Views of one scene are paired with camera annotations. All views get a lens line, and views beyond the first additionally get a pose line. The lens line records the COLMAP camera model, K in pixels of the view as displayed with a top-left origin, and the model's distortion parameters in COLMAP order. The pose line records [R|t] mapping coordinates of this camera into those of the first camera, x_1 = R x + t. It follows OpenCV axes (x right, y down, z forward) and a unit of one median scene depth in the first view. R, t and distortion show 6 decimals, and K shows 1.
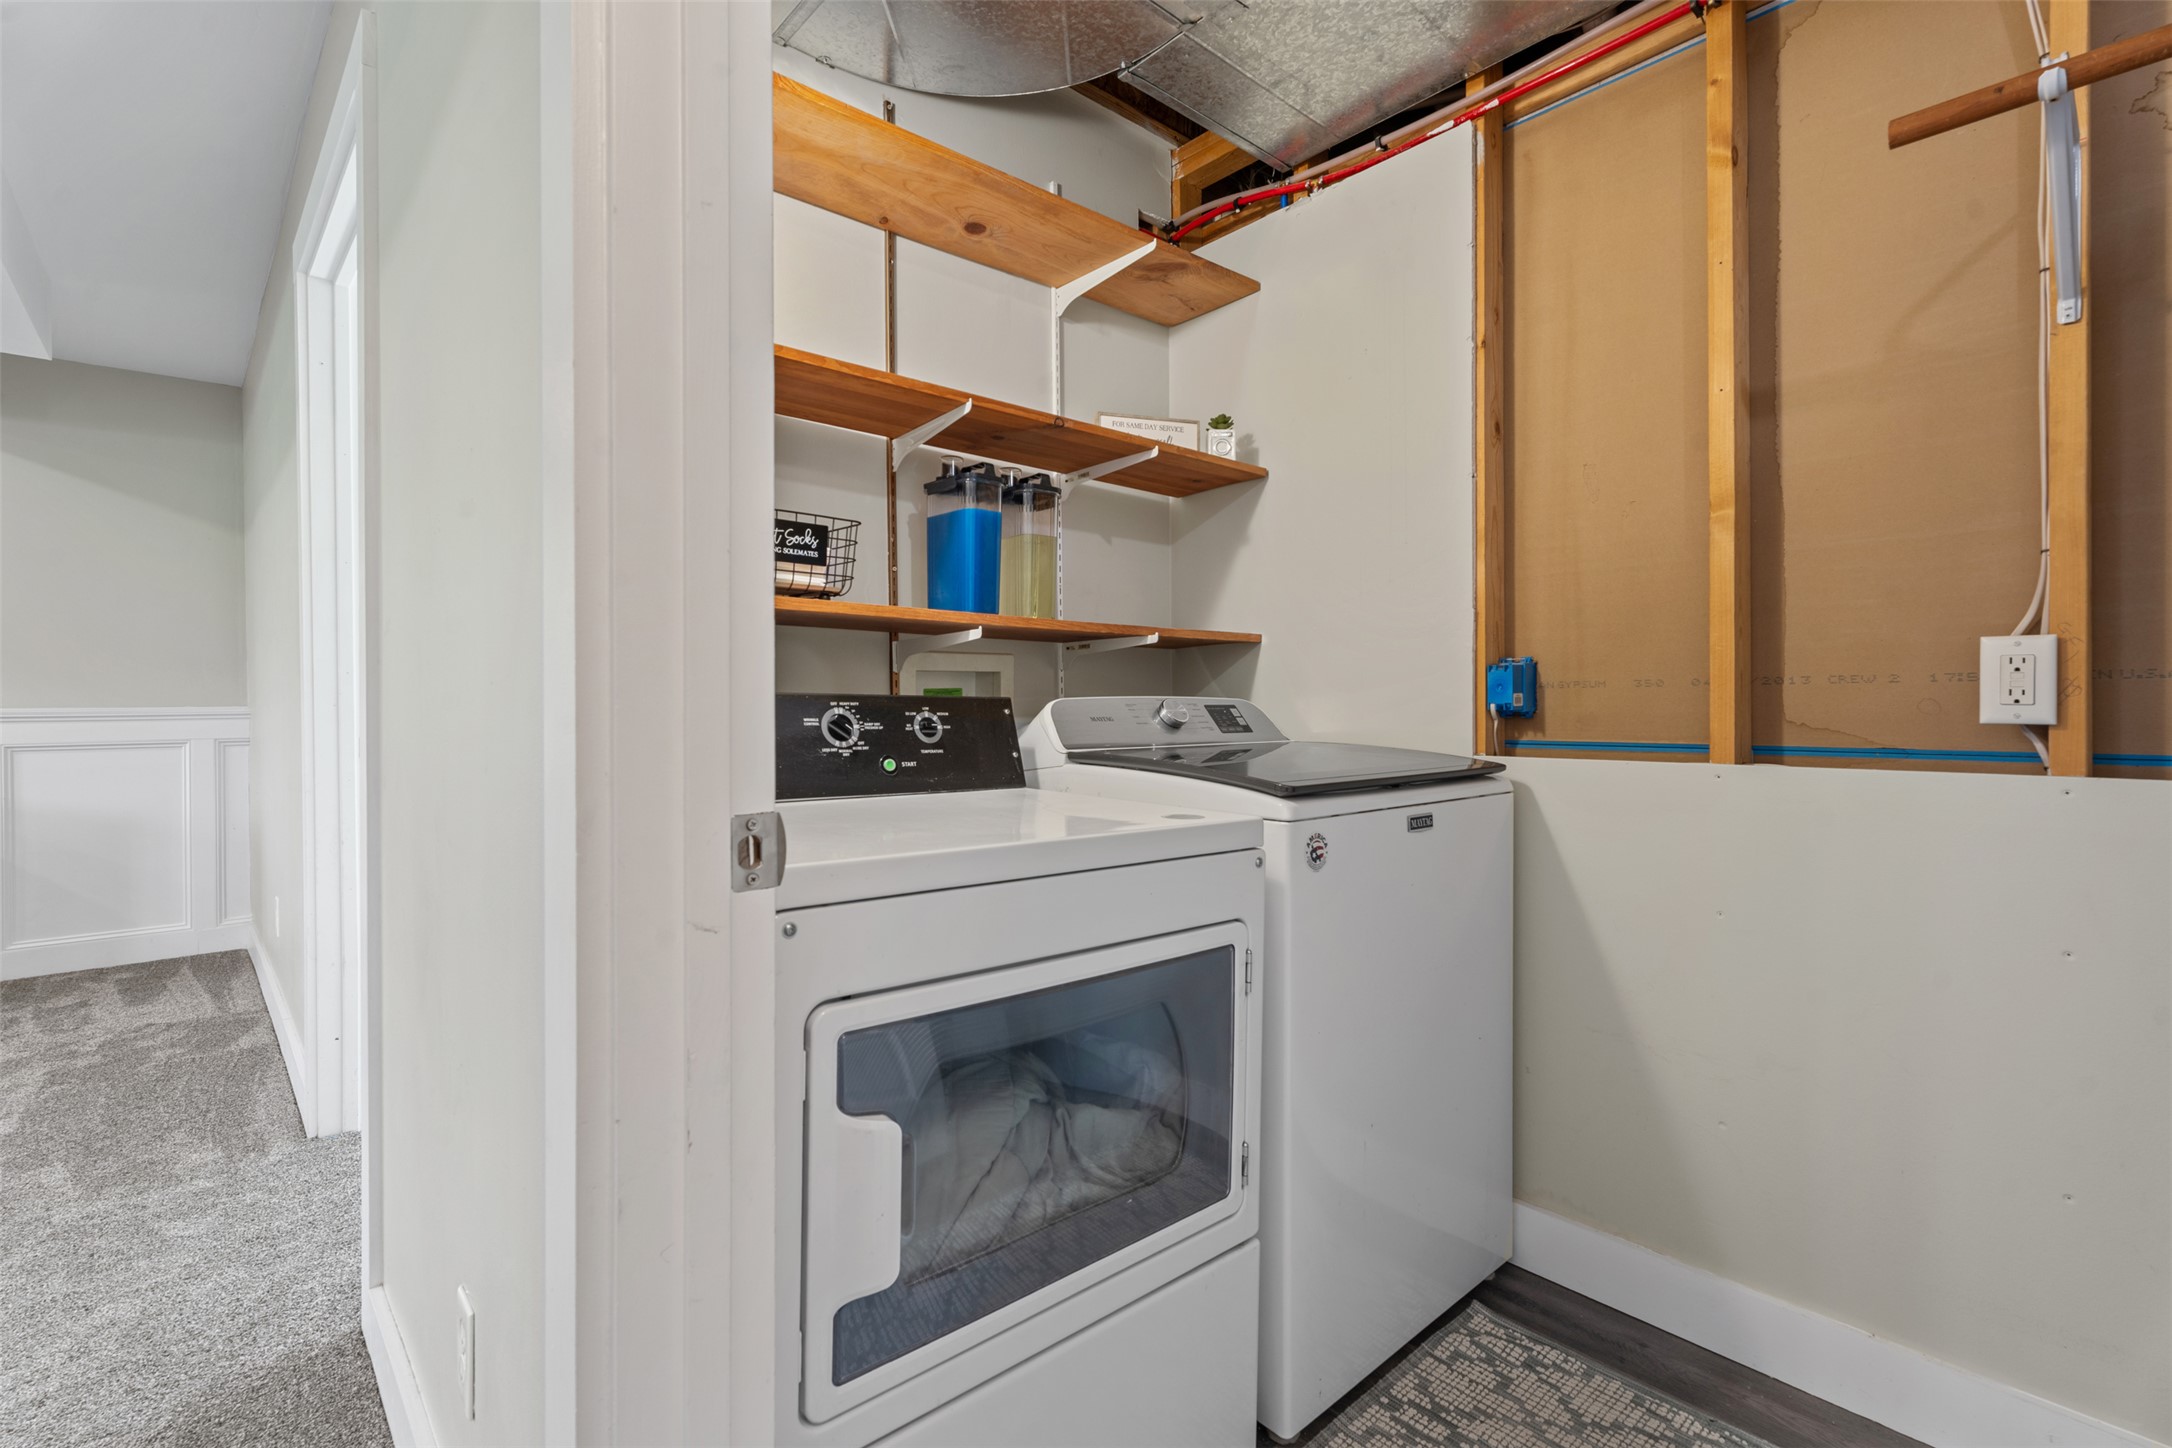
lens RADIAL K [[979.6, 0, 1087.1], [0, 979.6, 714.6], [0, 0, 1]] dist [-0.003524, -0.000277]
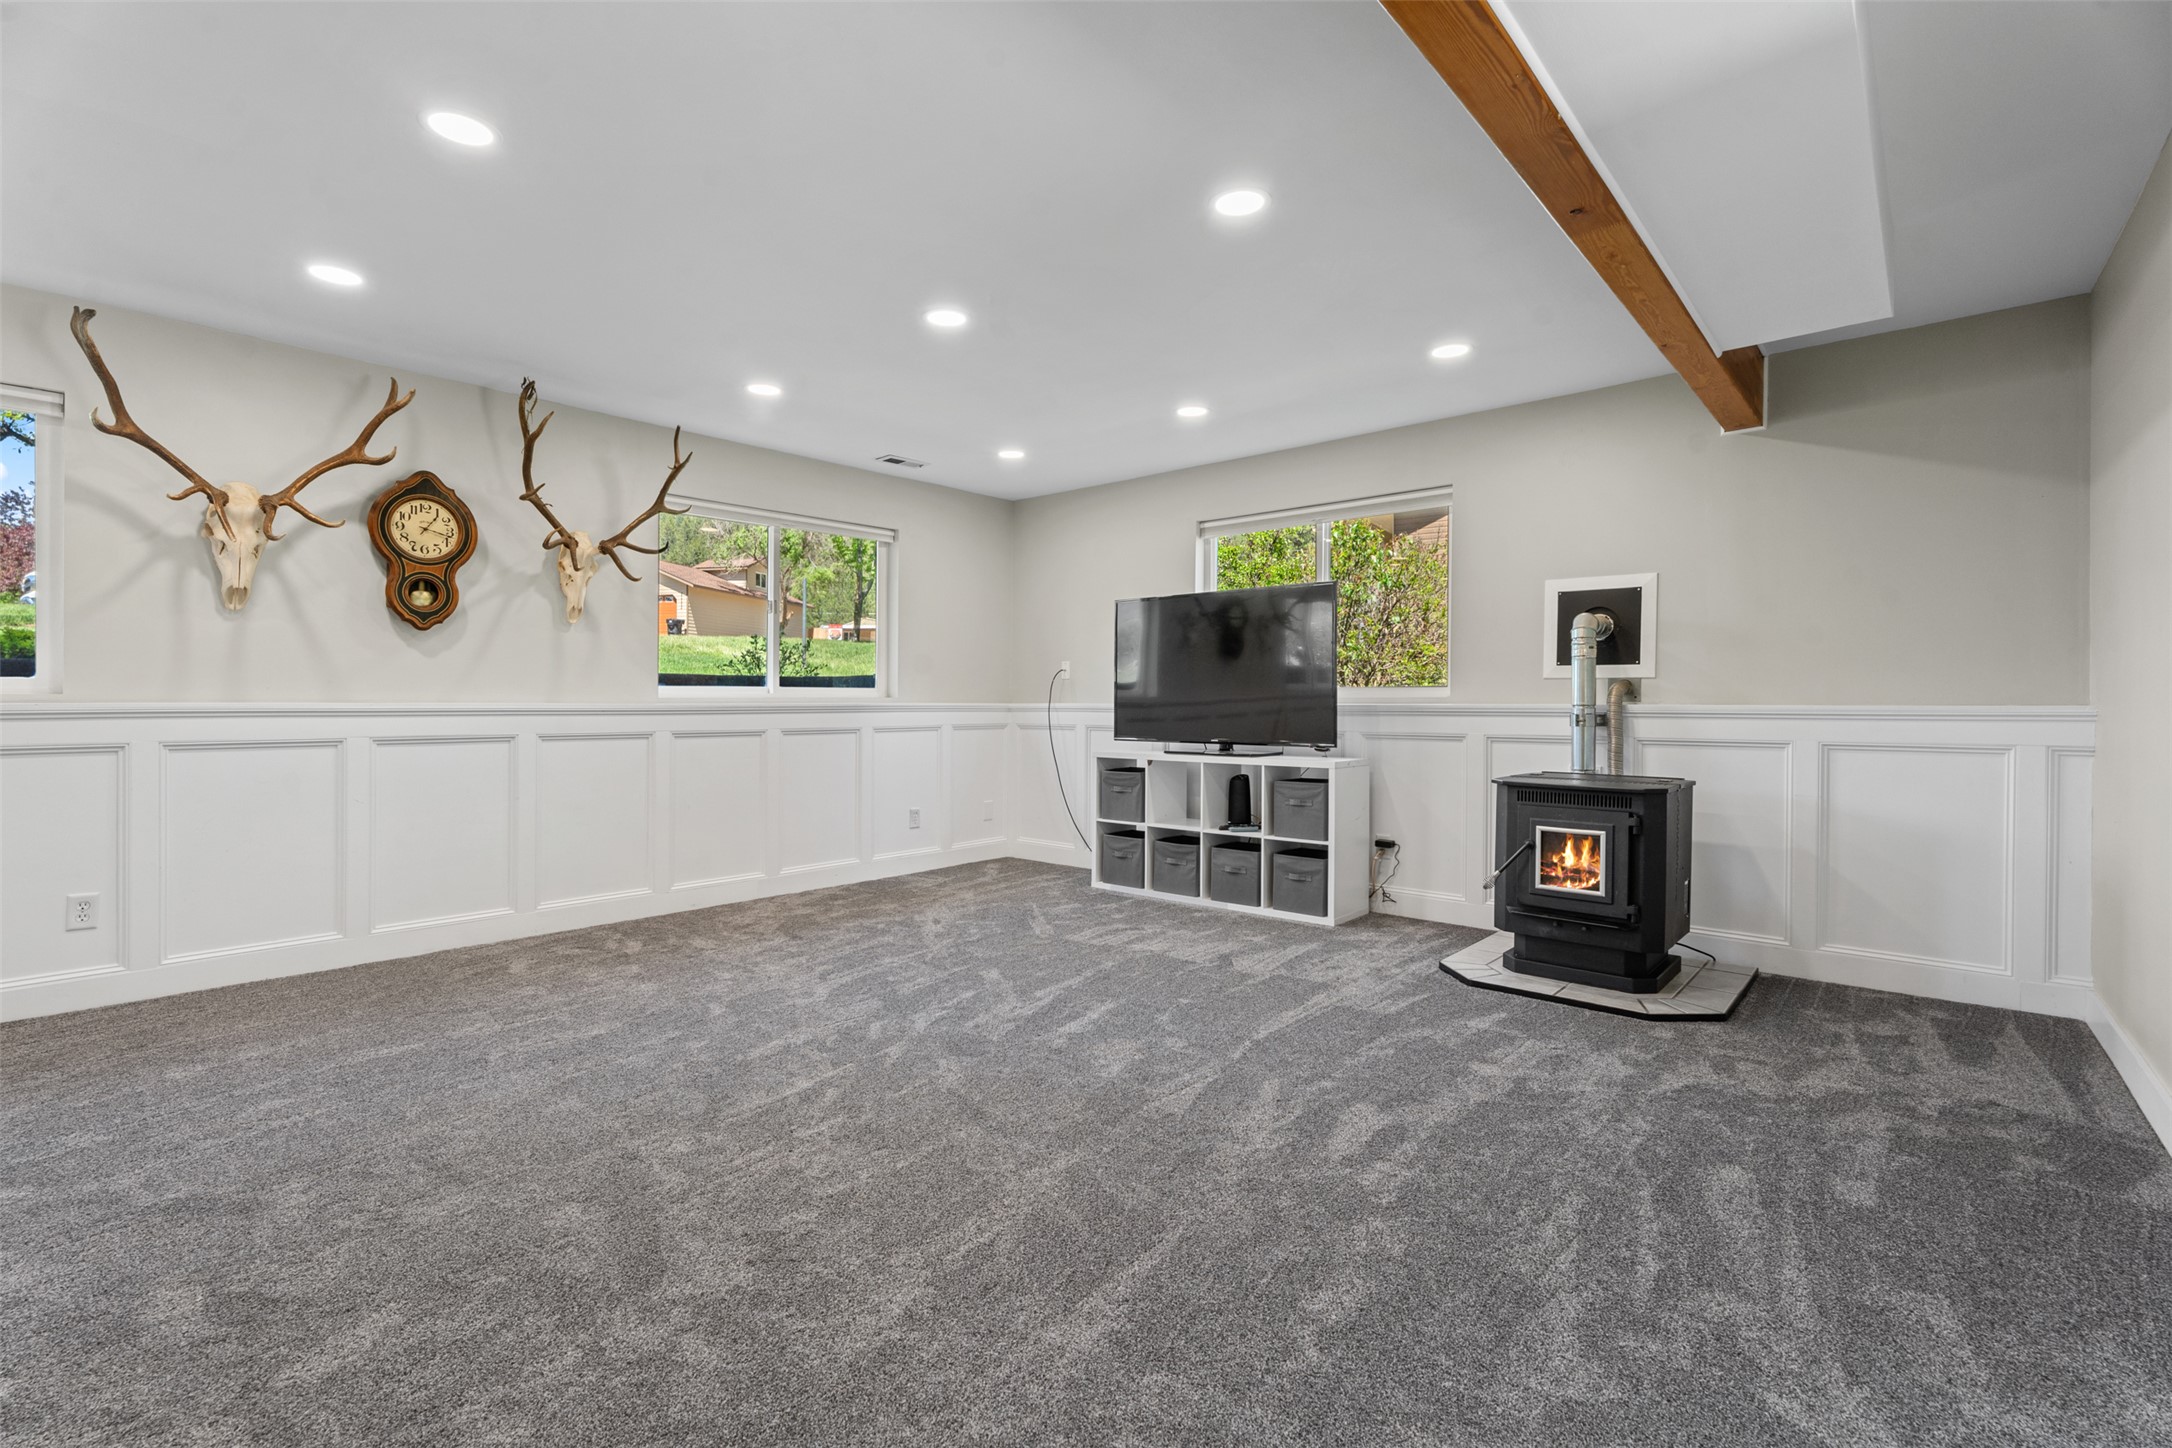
lens RADIAL K [[979.6, 0, 1087.5], [0, 979.6, 715.4], [0, 0, 1]] dist [-0.003524, -0.000277]
pose [[0.131841, 0.018888, -0.991091, -0.222284], [-0.013577, 0.999759, 0.017247, -0.003329], [0.991178, 0.011183, 0.132066, 0.126317]]
